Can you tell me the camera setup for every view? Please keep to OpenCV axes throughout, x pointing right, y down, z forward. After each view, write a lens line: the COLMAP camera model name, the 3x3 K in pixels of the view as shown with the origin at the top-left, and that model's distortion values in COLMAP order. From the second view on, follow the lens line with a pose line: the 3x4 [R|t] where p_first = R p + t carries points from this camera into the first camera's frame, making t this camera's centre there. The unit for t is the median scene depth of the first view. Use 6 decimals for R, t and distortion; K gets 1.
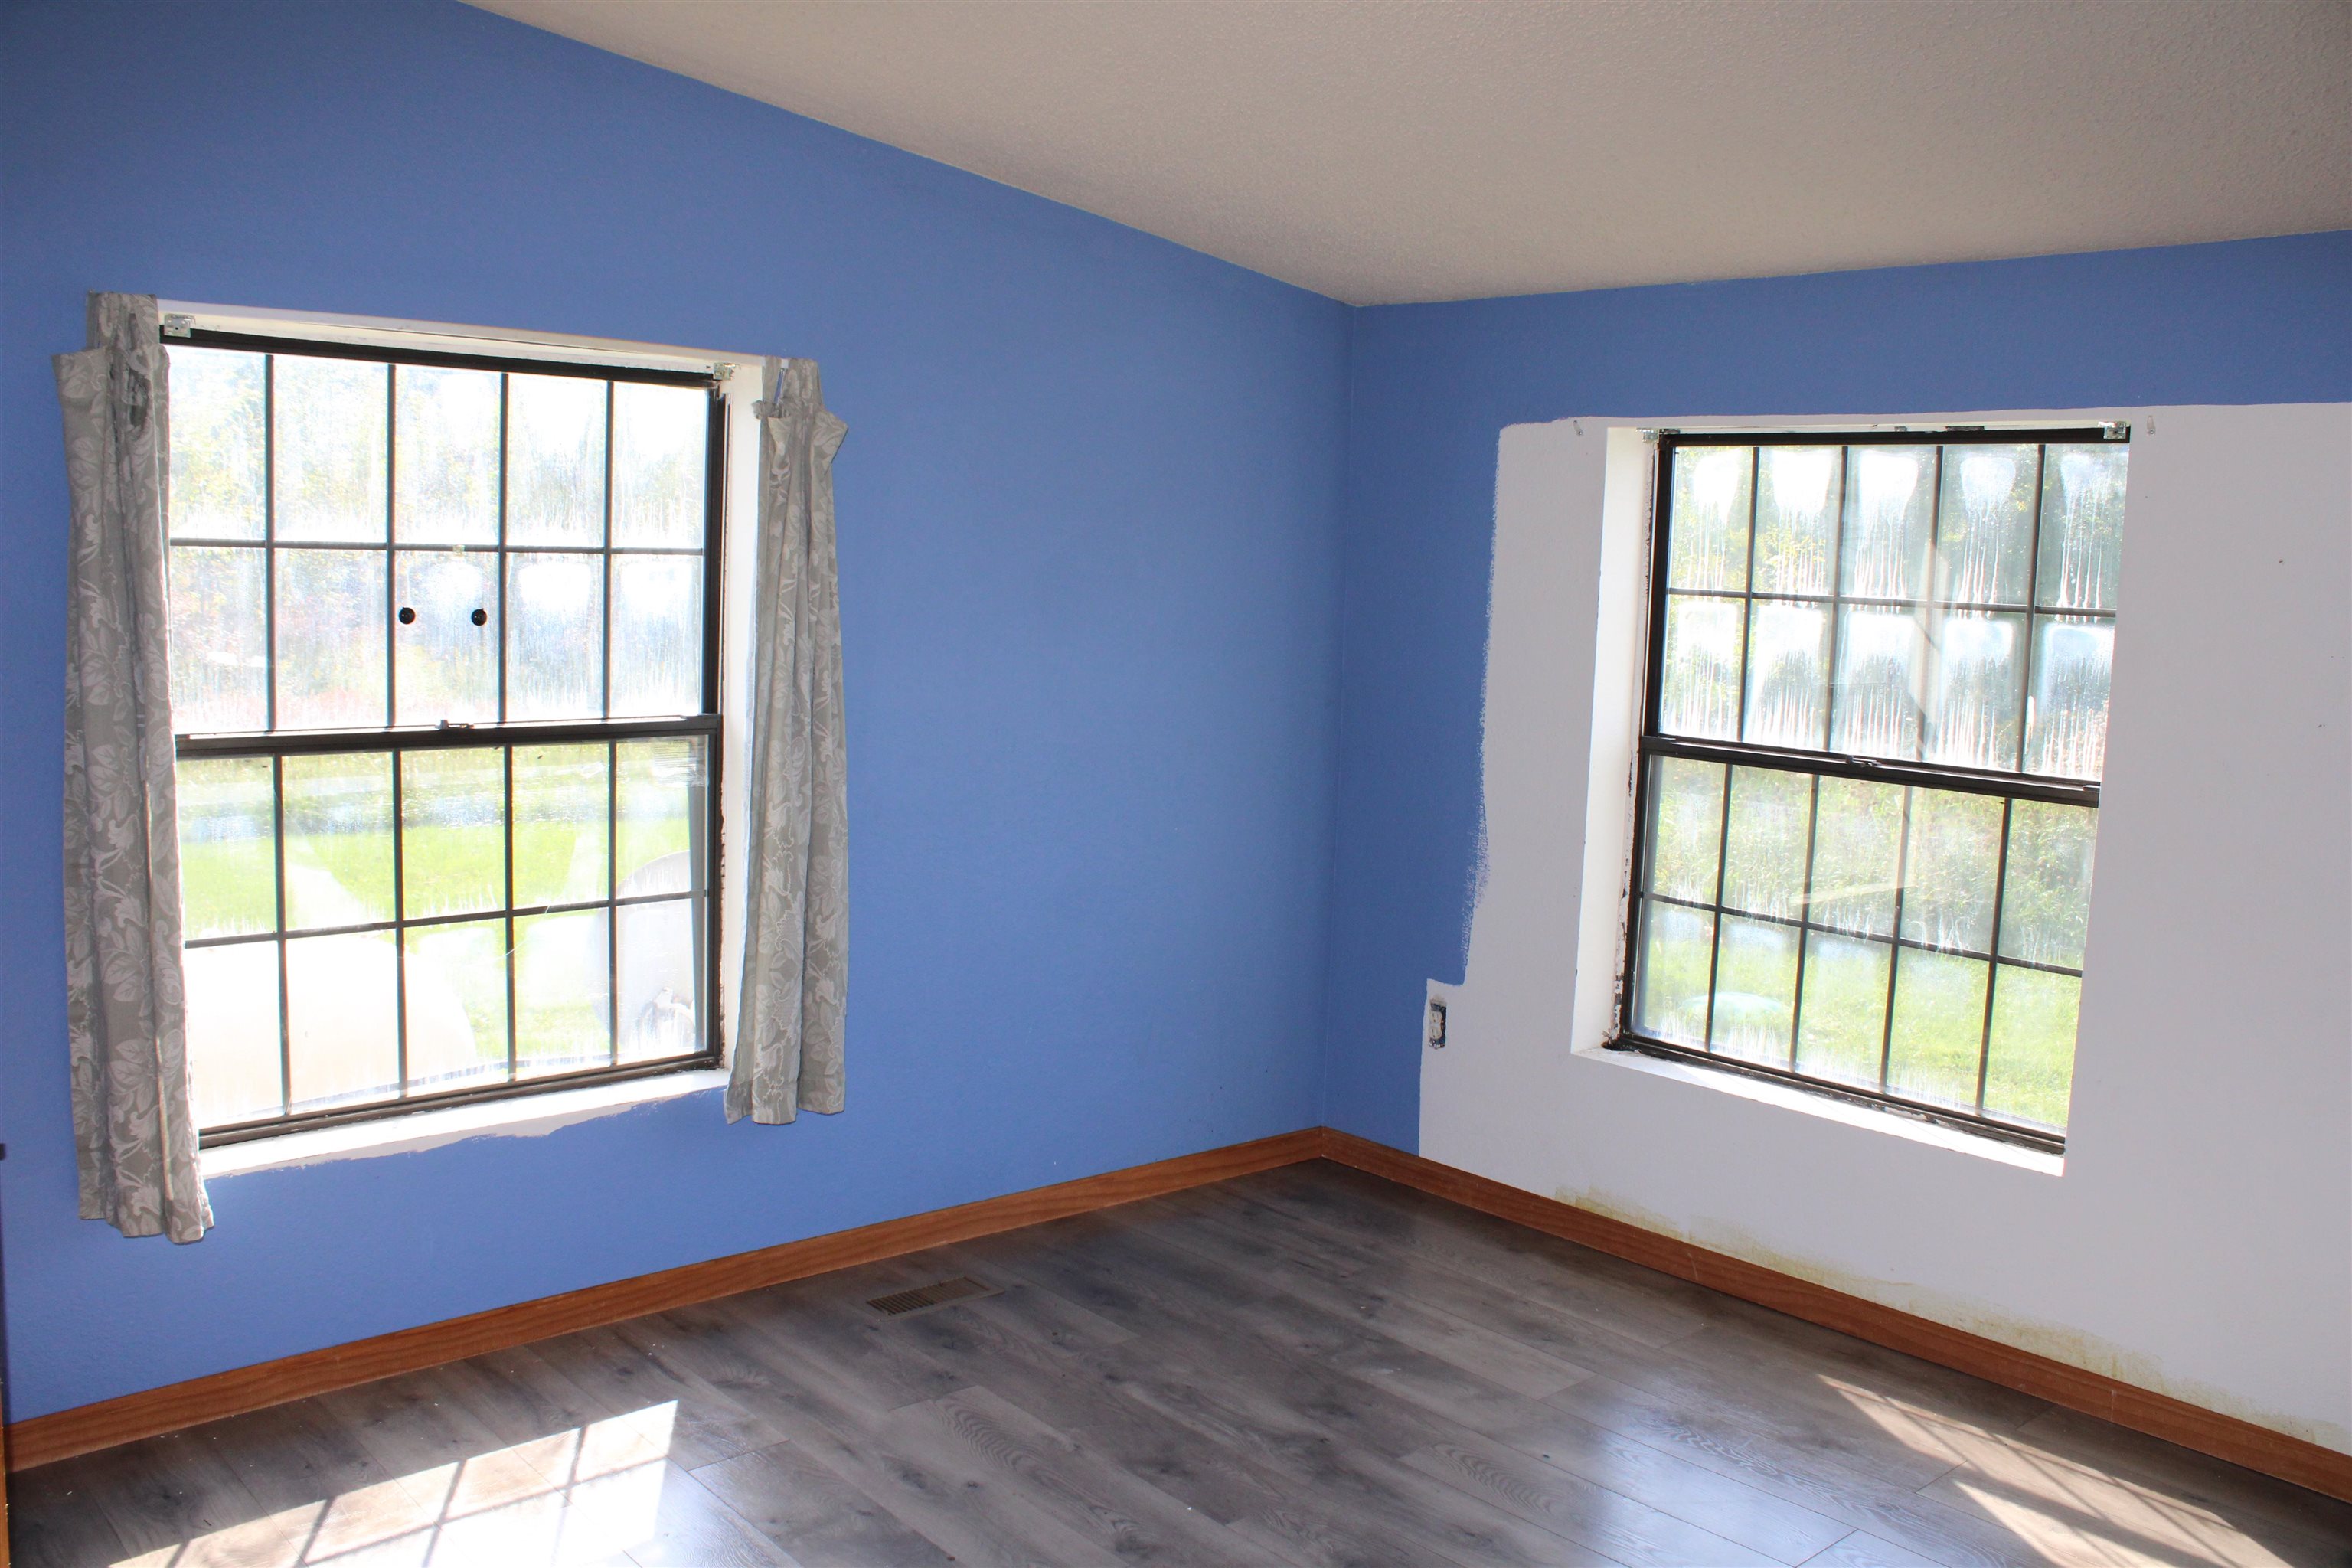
lens RADIAL K [[1993.6, 0, 1176.0], [0, 1993.6, 784.0], [0, 0, 1]] dist [-0.060811, 0.004029]
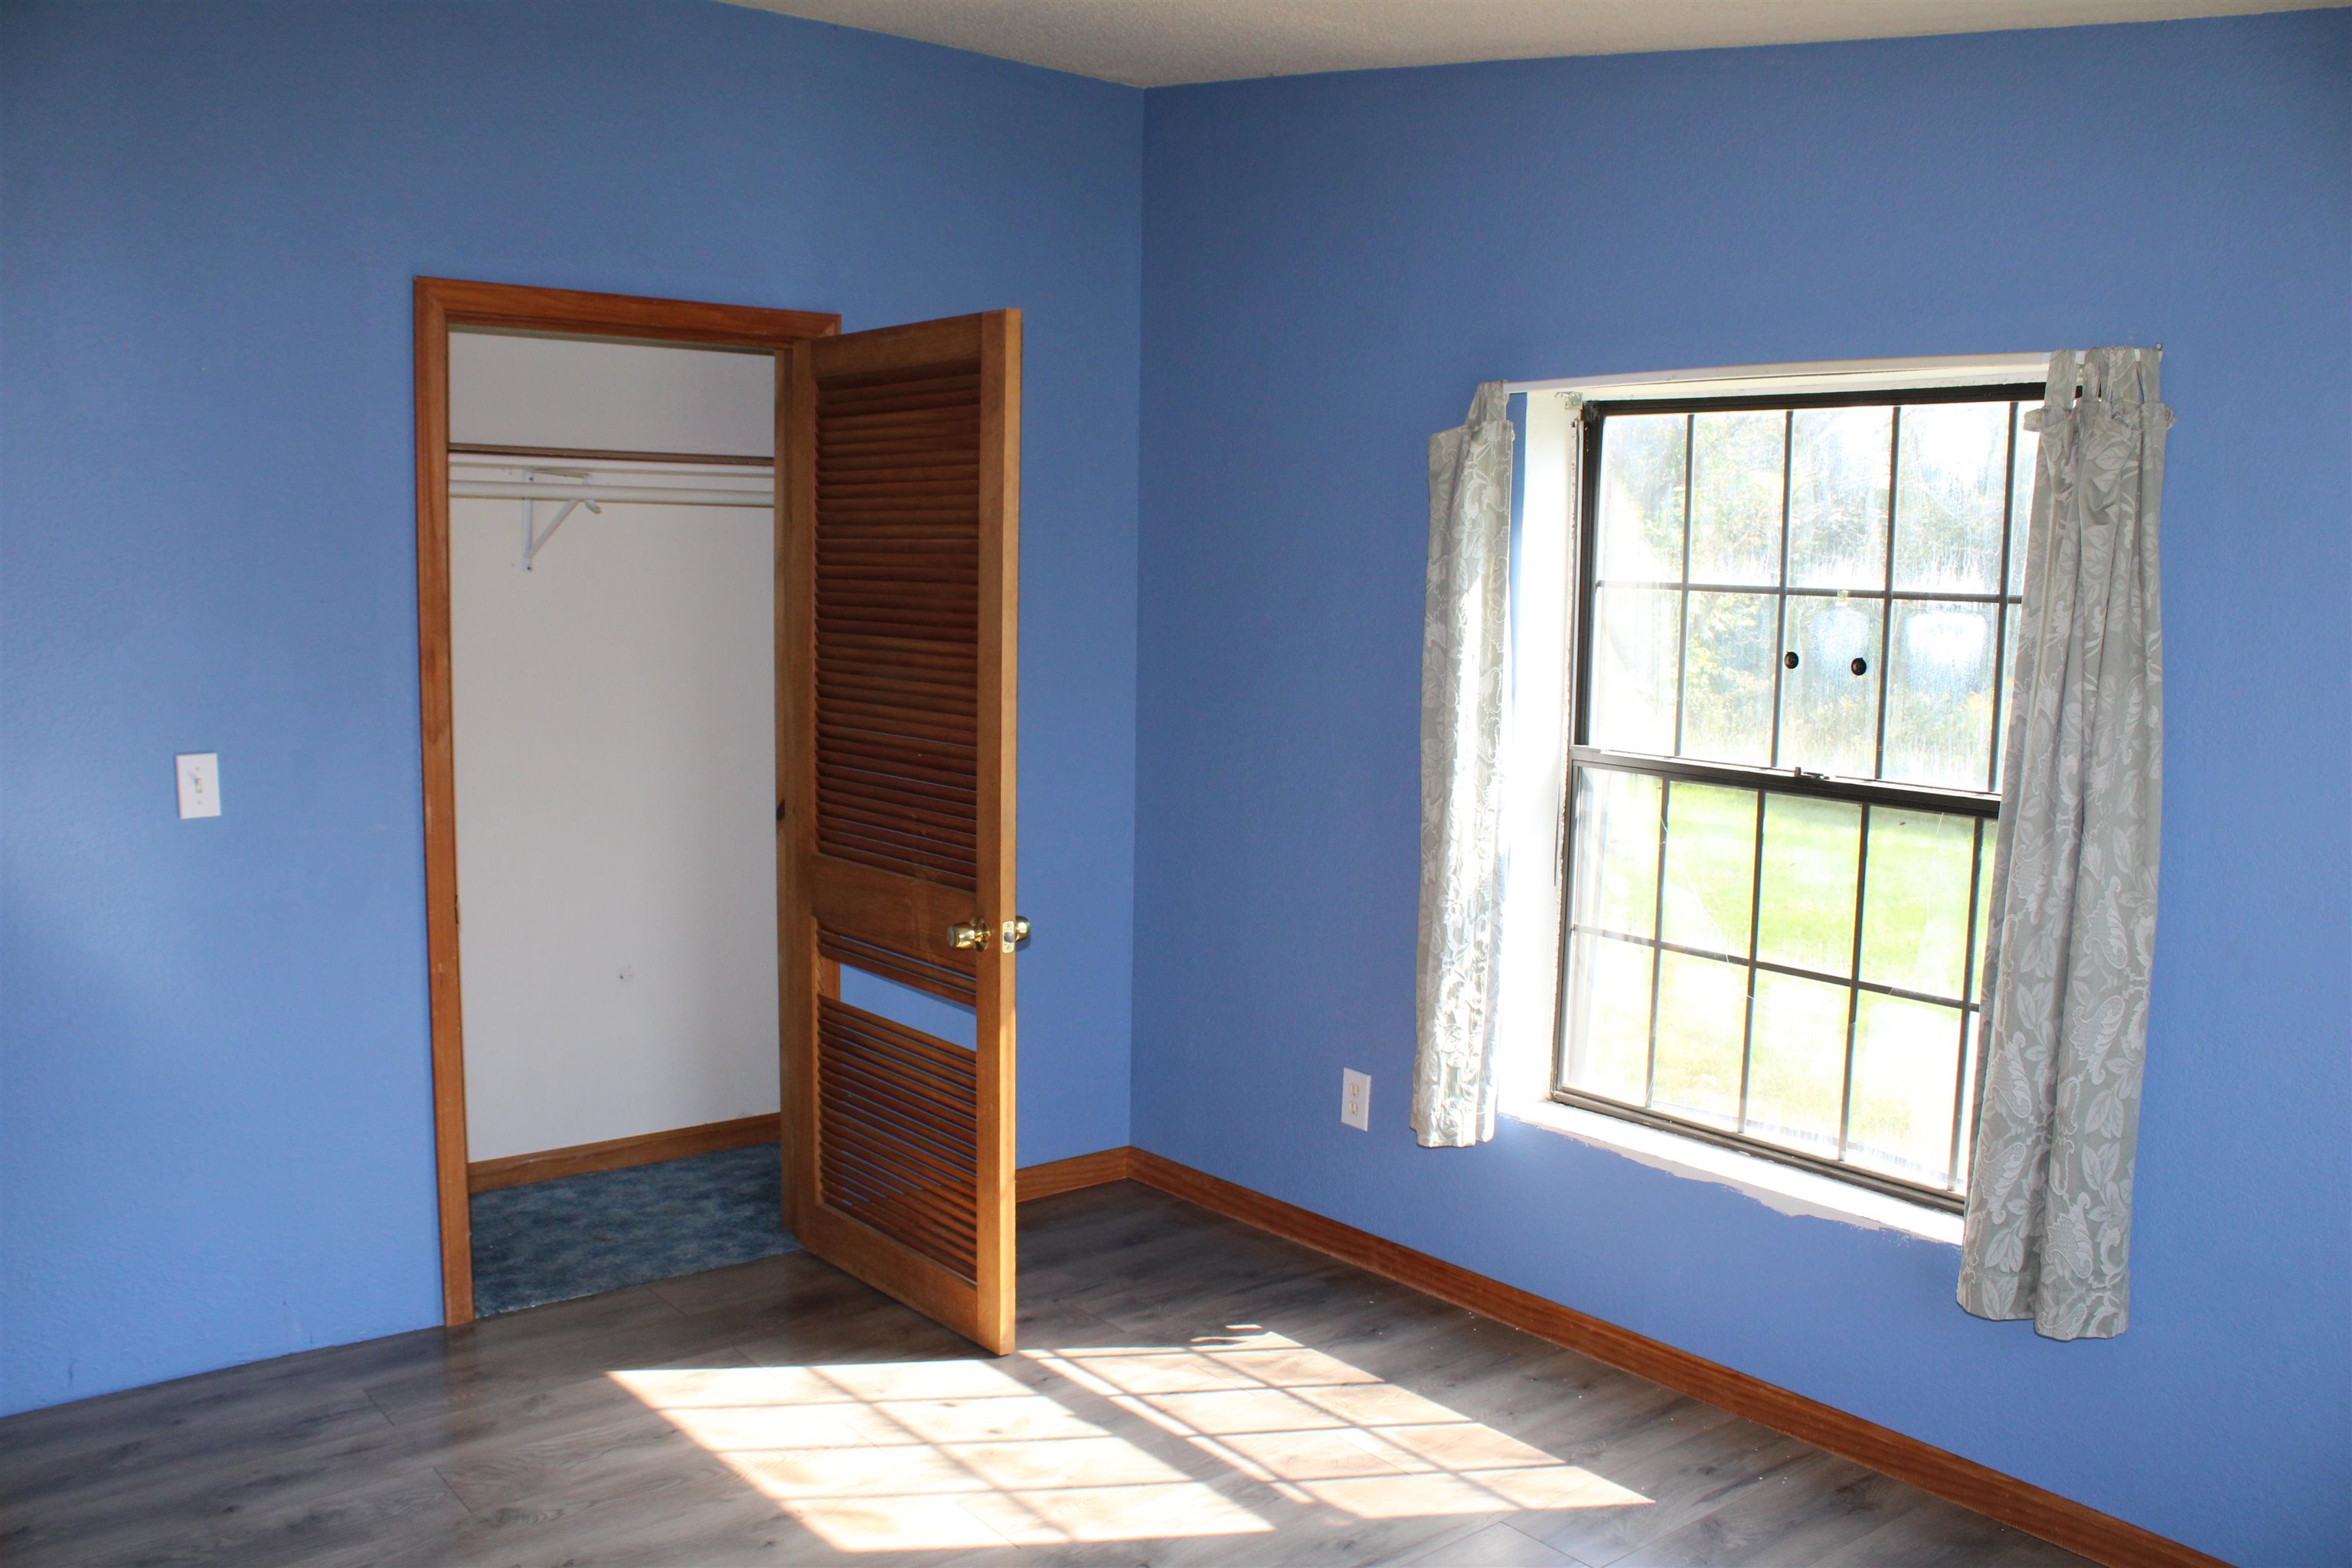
lens RADIAL K [[1993.6, 0, 1176.0], [0, 1993.6, 784.0], [0, 0, 1]] dist [-0.060811, 0.004029]
pose [[-0.040021, 0.084128, -0.995651, 0.617572], [-0.141301, 0.985959, 0.088989, -0.067588], [0.989157, 0.144248, -0.027571, 0.717442]]
